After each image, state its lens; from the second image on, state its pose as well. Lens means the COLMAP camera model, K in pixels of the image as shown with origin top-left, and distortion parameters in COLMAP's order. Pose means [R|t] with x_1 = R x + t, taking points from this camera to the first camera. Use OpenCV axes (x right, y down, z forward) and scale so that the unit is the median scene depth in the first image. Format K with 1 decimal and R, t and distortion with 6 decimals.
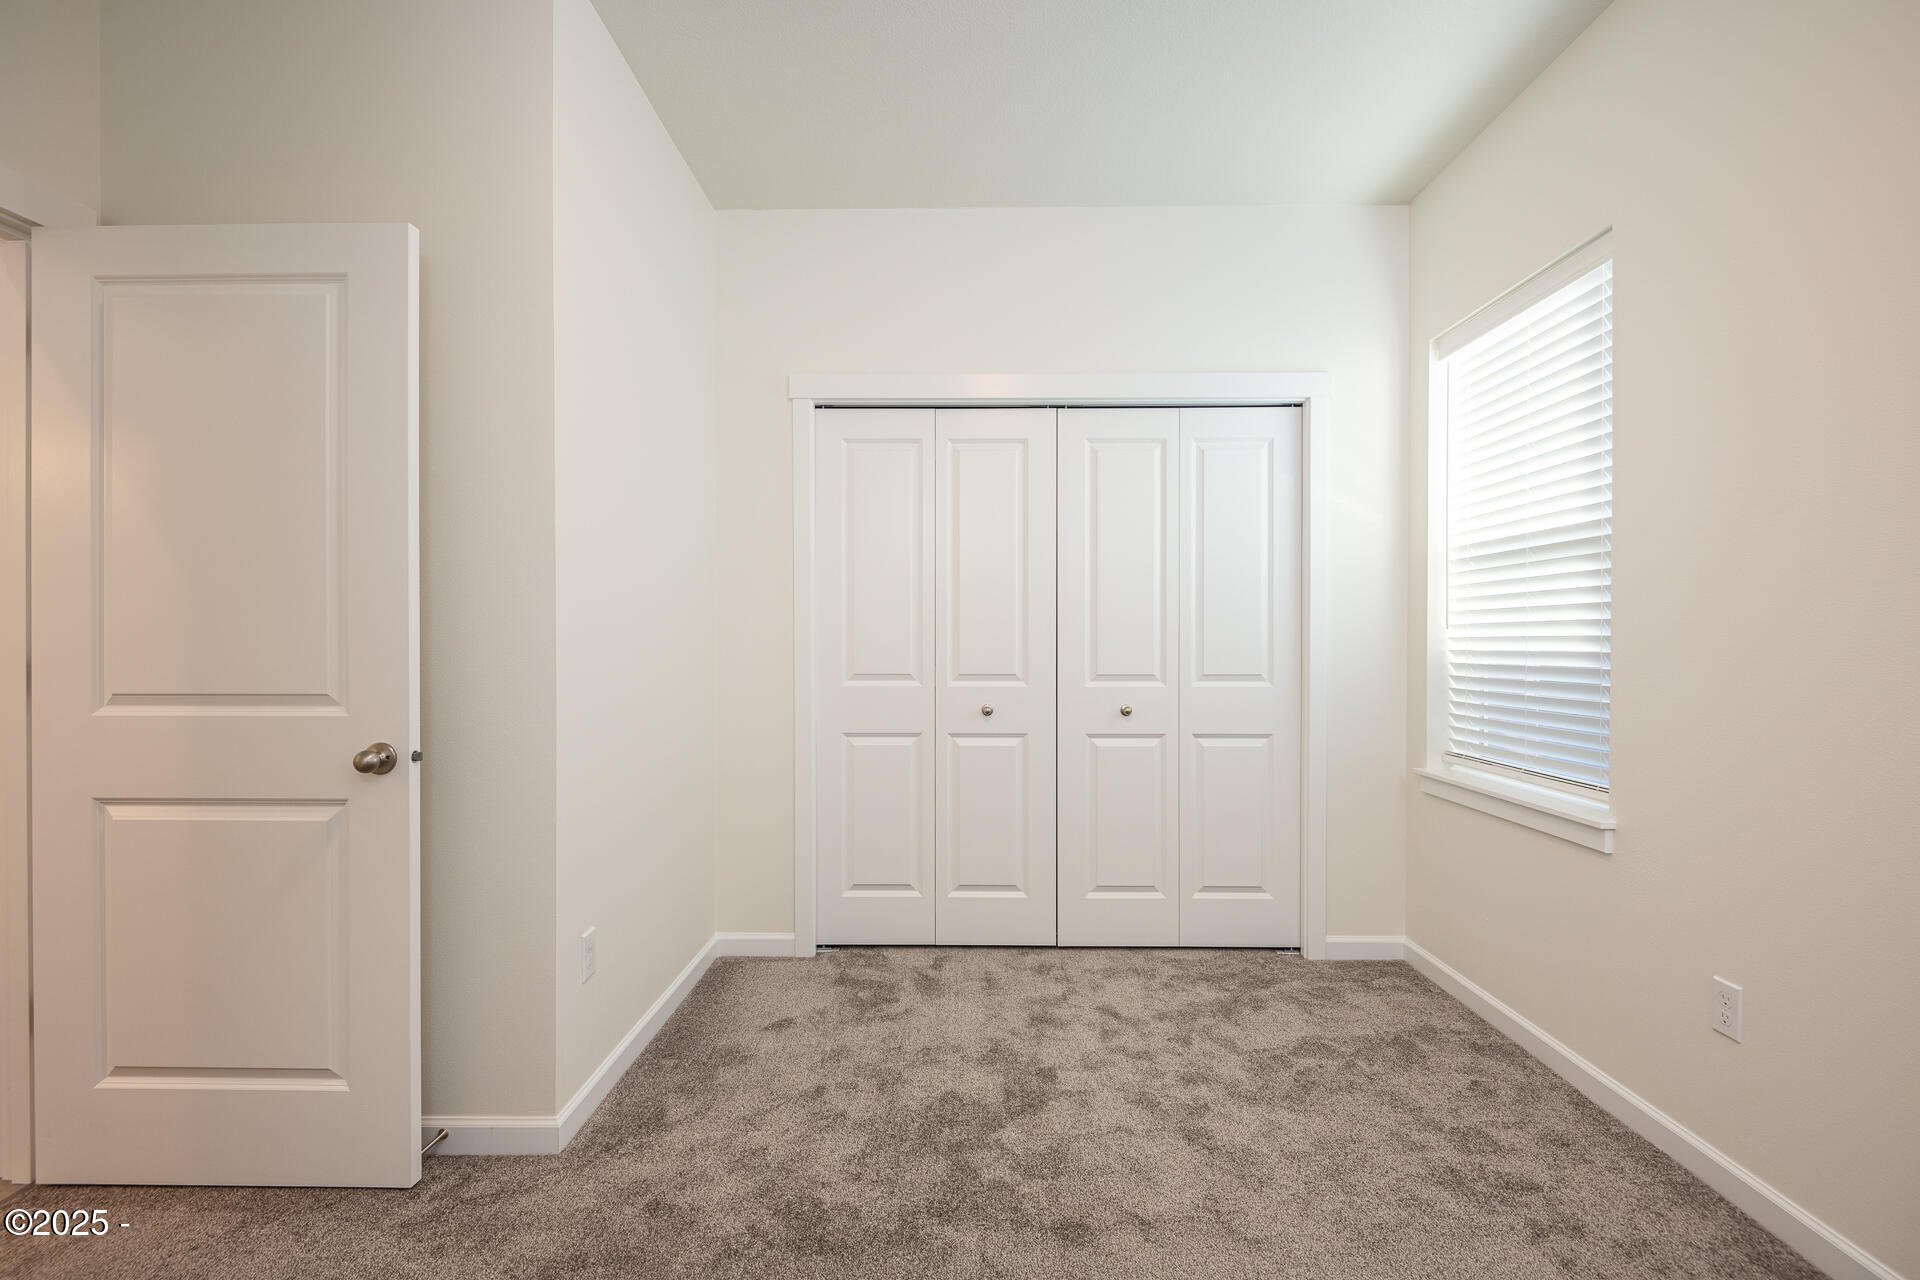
lens RADIAL K [[873.4, 0, 945.5], [0, 873.4, 646.0], [0, 0, 1]] dist [0.001501, -0.005337]
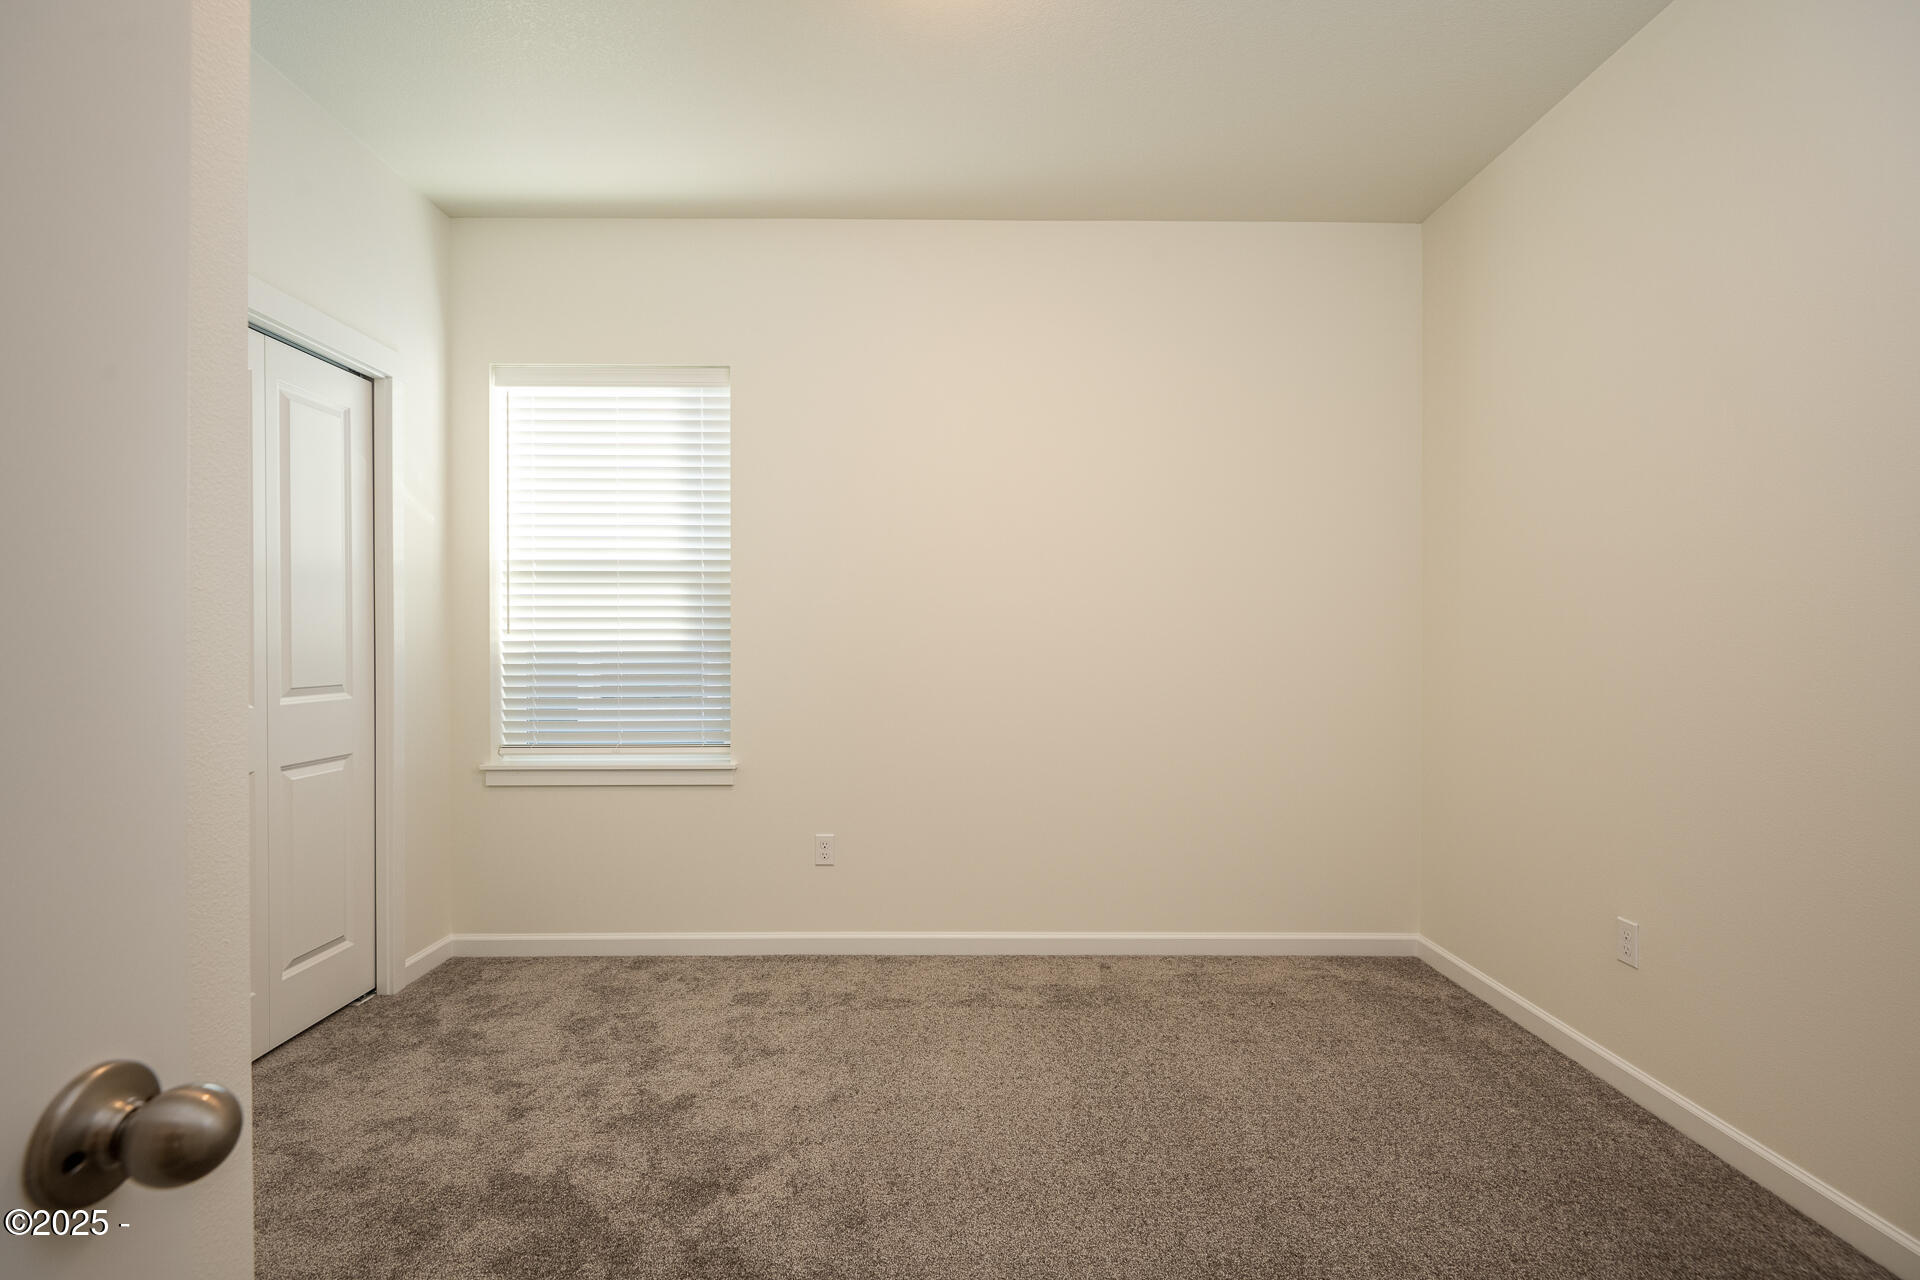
lens RADIAL K [[873.4, 0, 945.5], [0, 873.4, 646.0], [0, 0, 1]] dist [0.001501, -0.005337]
pose [[-0.014026, -0.003889, 0.999894, -0.565051], [0.007748, 0.999962, 0.003997, -0.004196], [-0.999872, 0.007803, -0.013995, 0.488905]]
